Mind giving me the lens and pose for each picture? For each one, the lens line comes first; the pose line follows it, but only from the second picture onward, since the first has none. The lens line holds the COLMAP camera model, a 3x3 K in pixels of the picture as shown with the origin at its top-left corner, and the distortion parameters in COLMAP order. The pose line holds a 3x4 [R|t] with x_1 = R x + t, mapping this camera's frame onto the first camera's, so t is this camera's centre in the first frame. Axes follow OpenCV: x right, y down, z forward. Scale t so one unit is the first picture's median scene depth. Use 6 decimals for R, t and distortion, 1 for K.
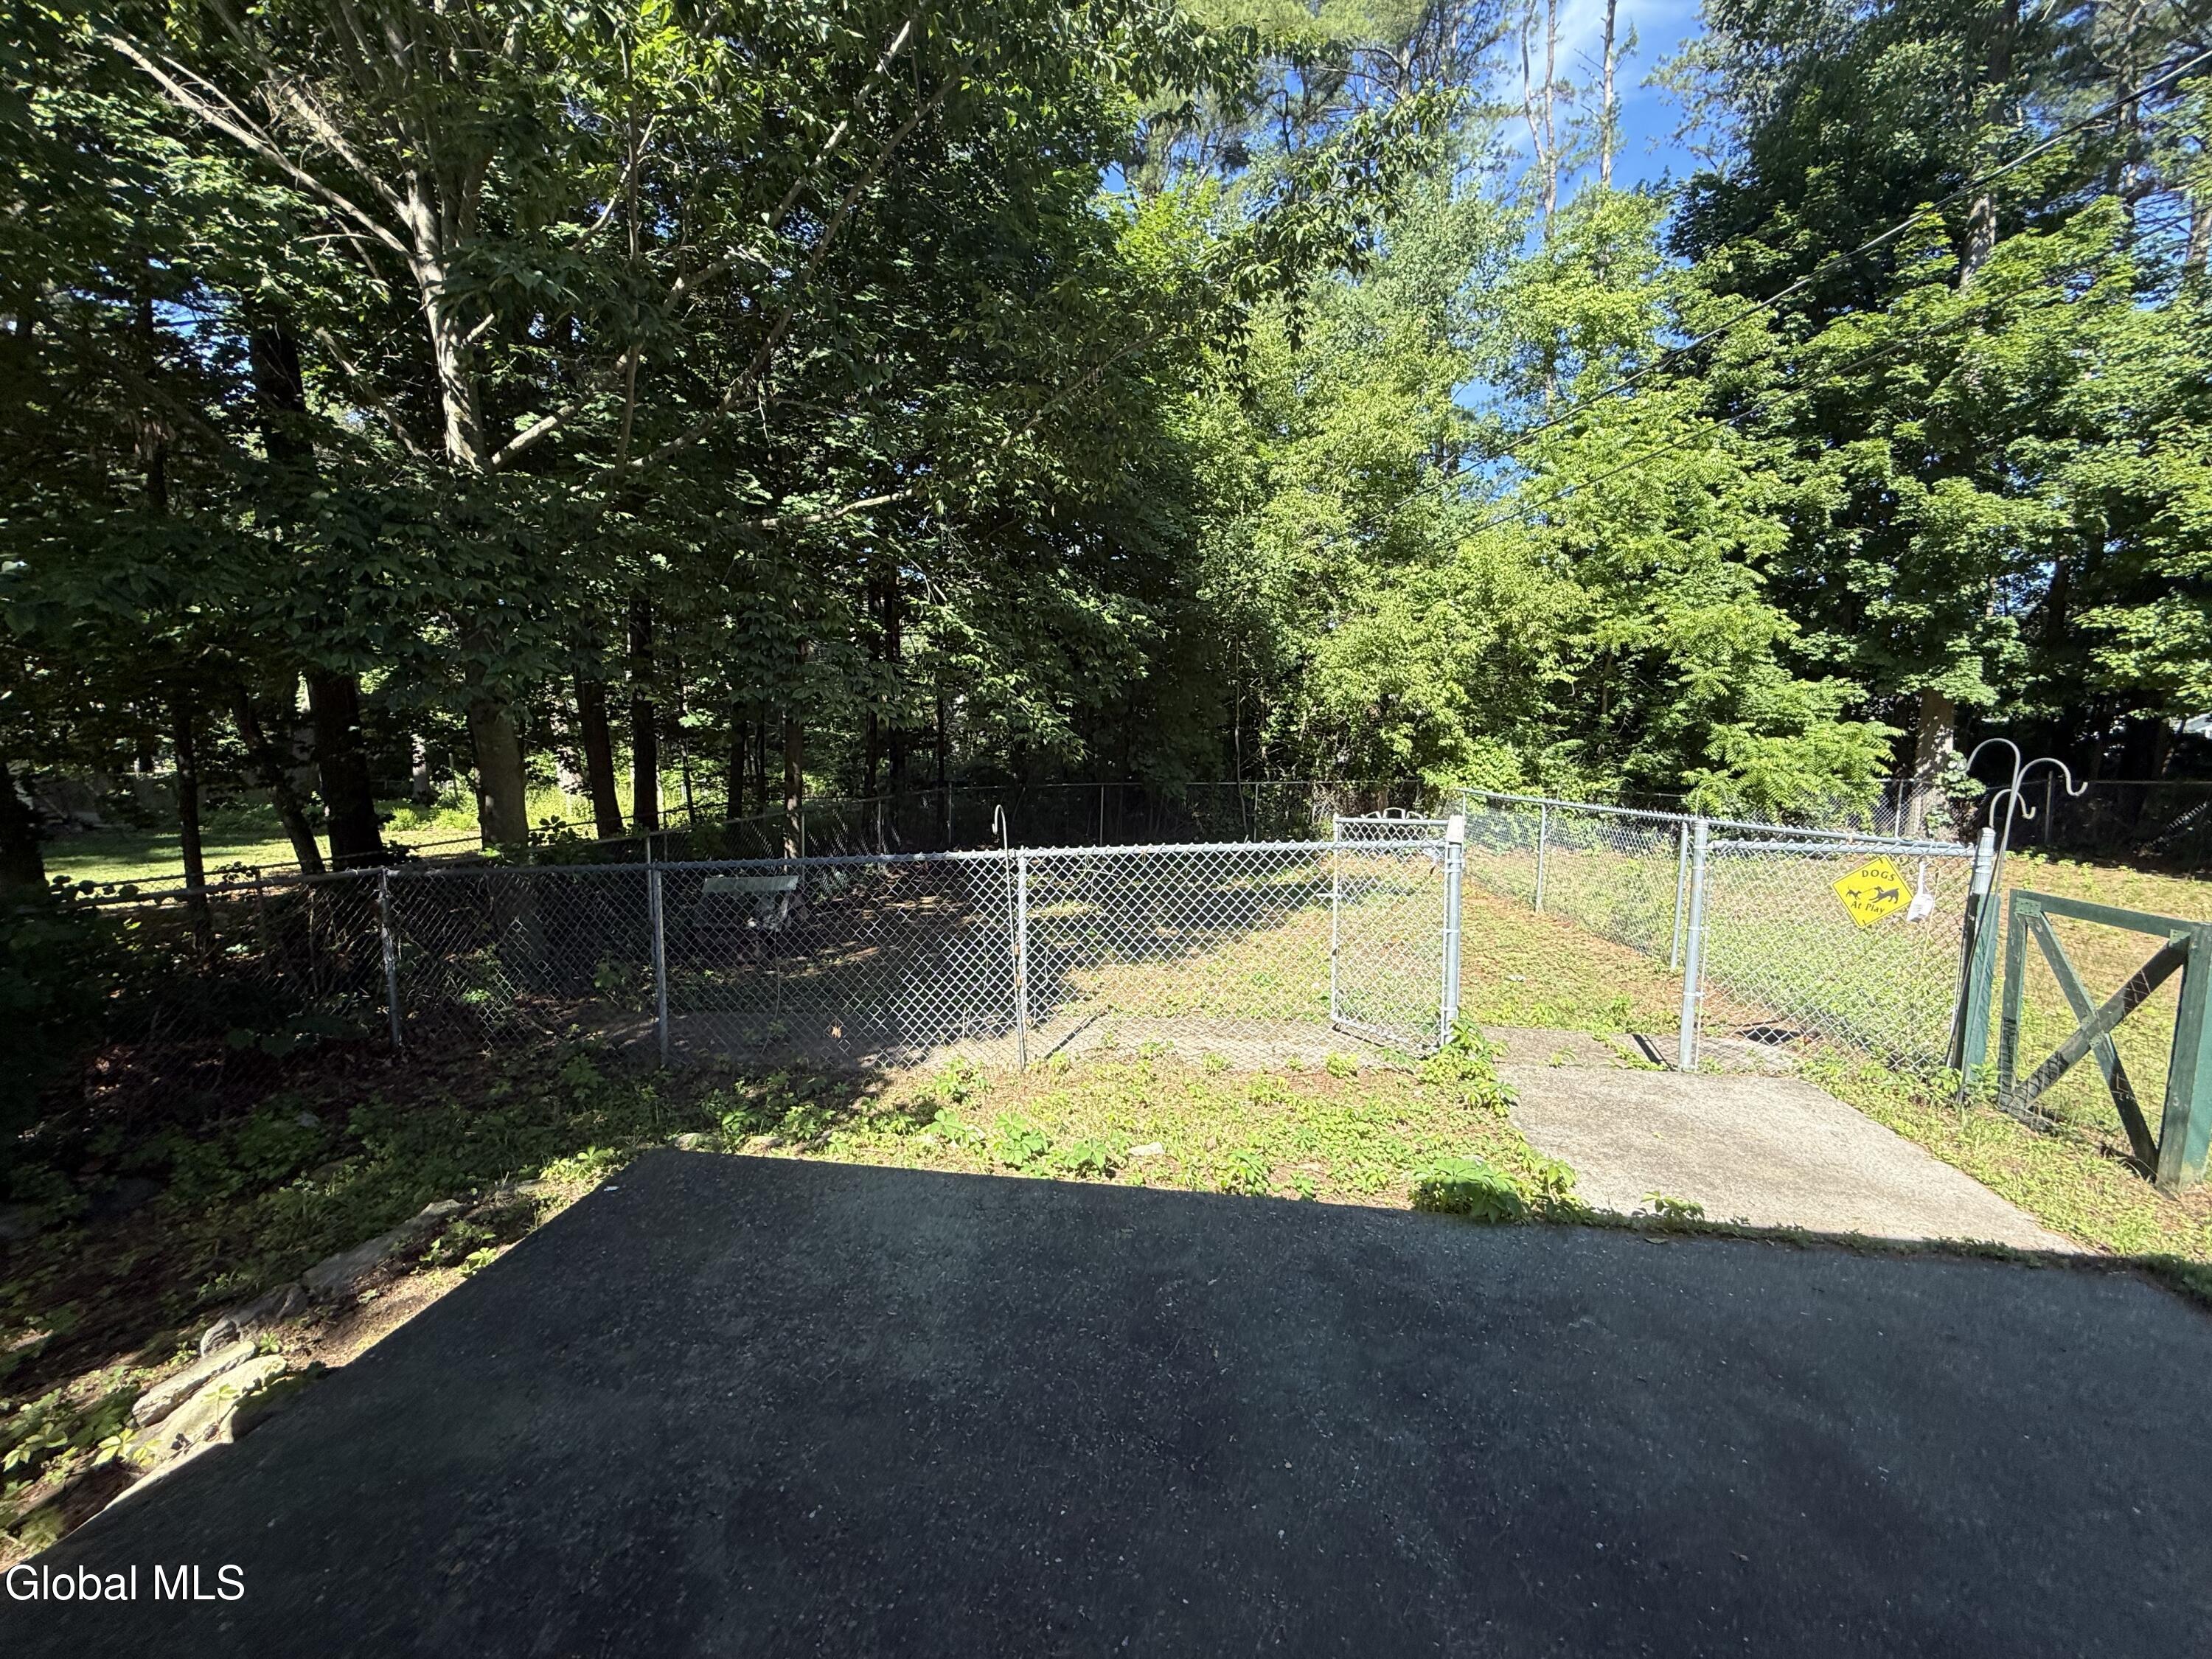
lens RADIAL K [[879.3, 0, 1101.4], [0, 879.3, 829.2], [0, 0, 1]] dist [-0.000075, 0.000343]
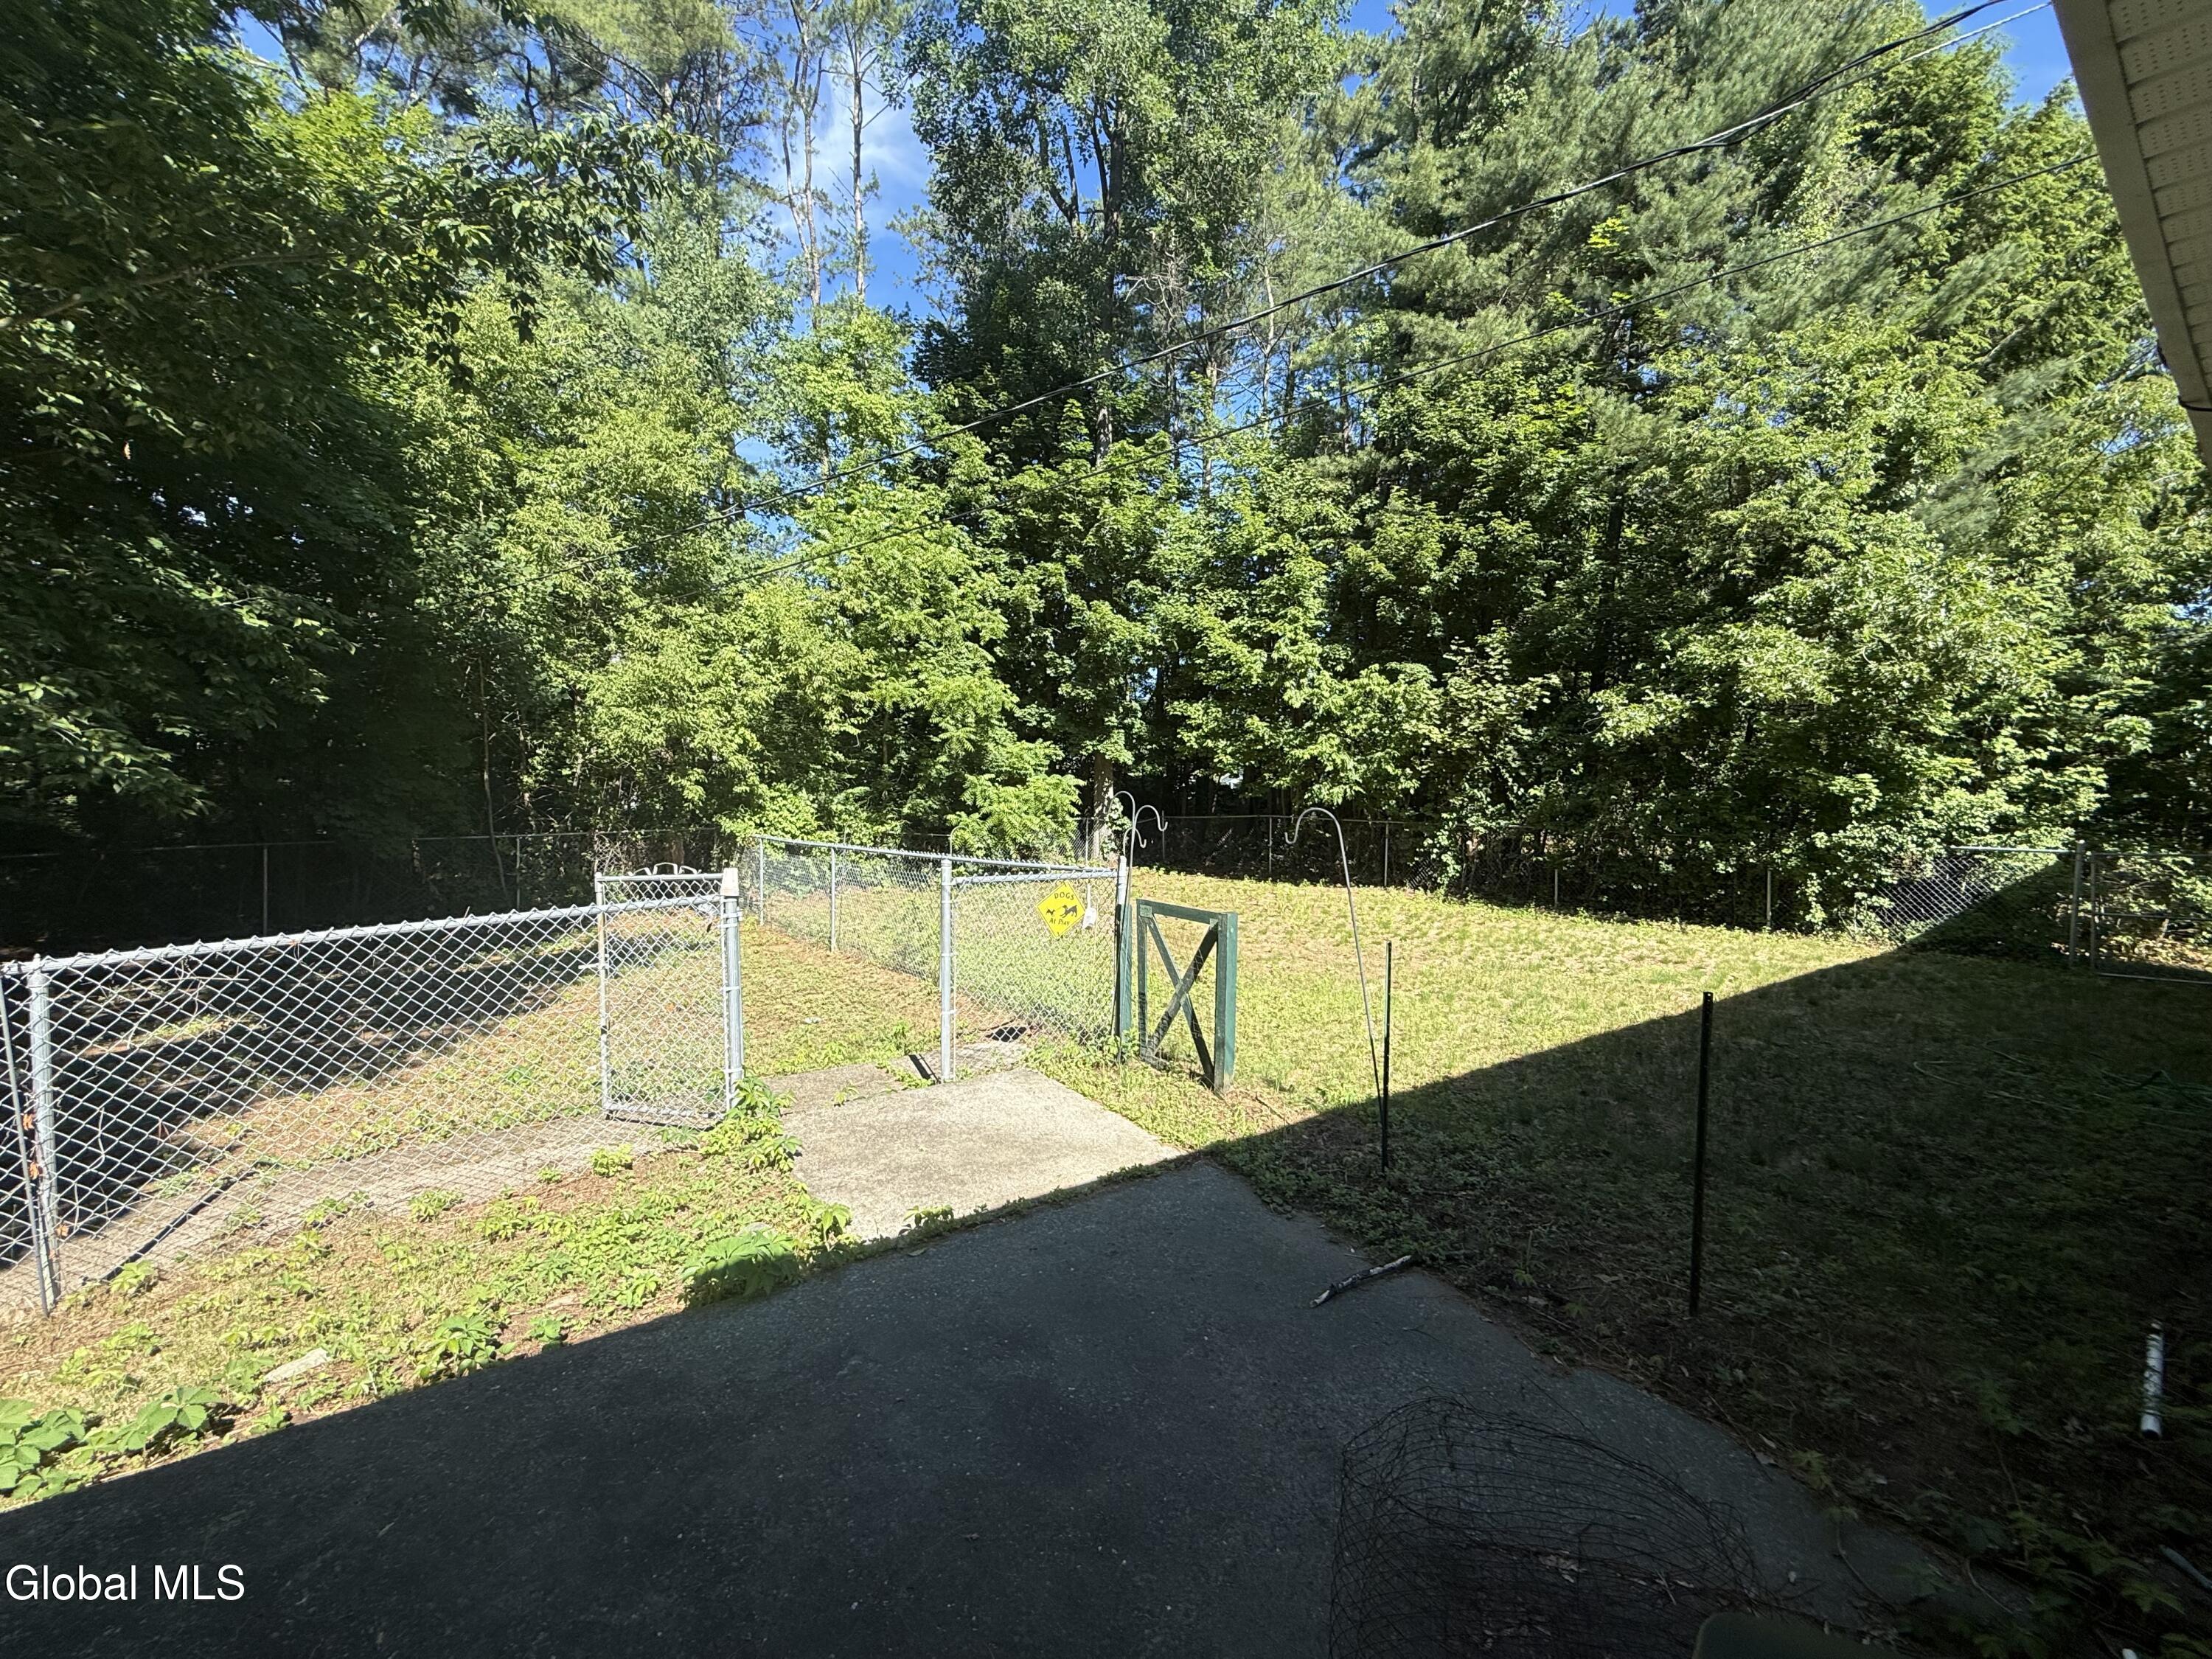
lens RADIAL K [[879.3, 0, 1103.0], [0, 879.3, 828.9], [0, 0, 1]] dist [-0.000075, 0.000343]
pose [[0.732239, -0.027285, 0.680501, 0.017719], [0.062026, 0.997716, -0.026737, -0.002802], [-0.678217, 0.061787, 0.732260, 0.003833]]
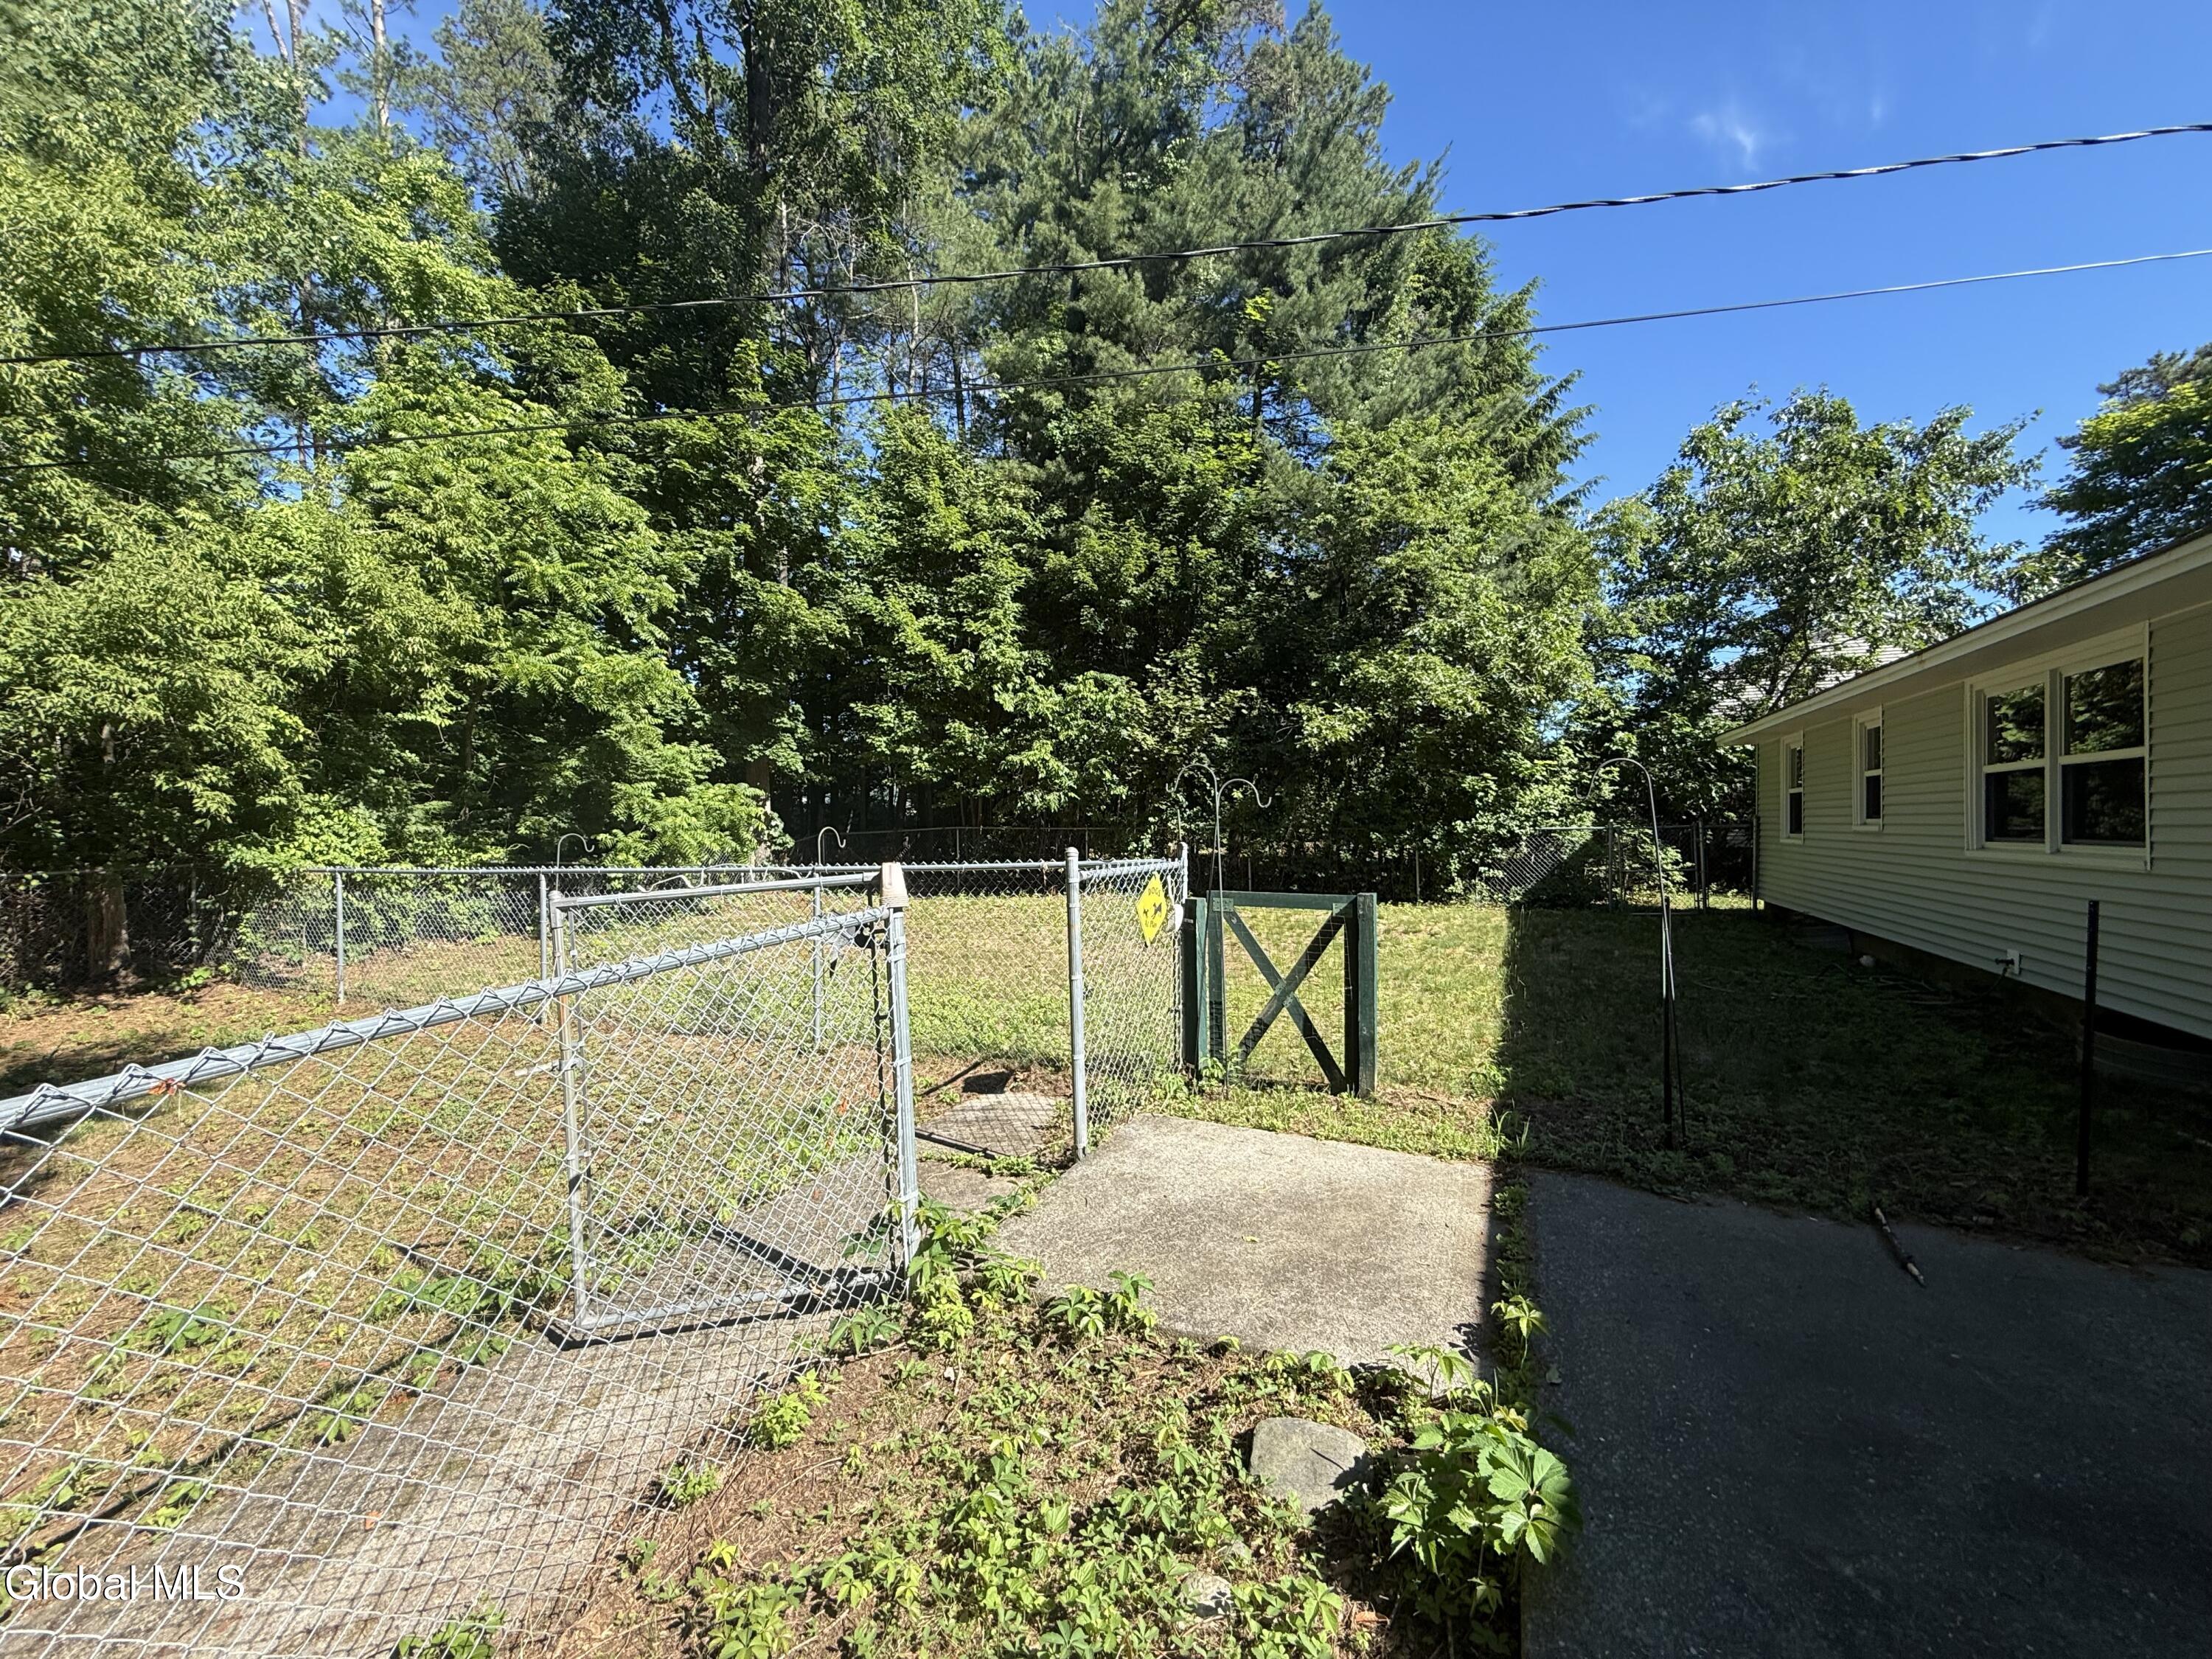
lens RADIAL K [[879.3, 0, 1097.3], [0, 879.3, 828.8], [0, 0, 1]] dist [-0.000075, 0.000343]
pose [[0.301431, -0.023275, 0.953204, -0.042895], [0.109000, 0.993989, -0.010198, -0.006296], [-0.947237, 0.106973, 0.302156, 0.260883]]
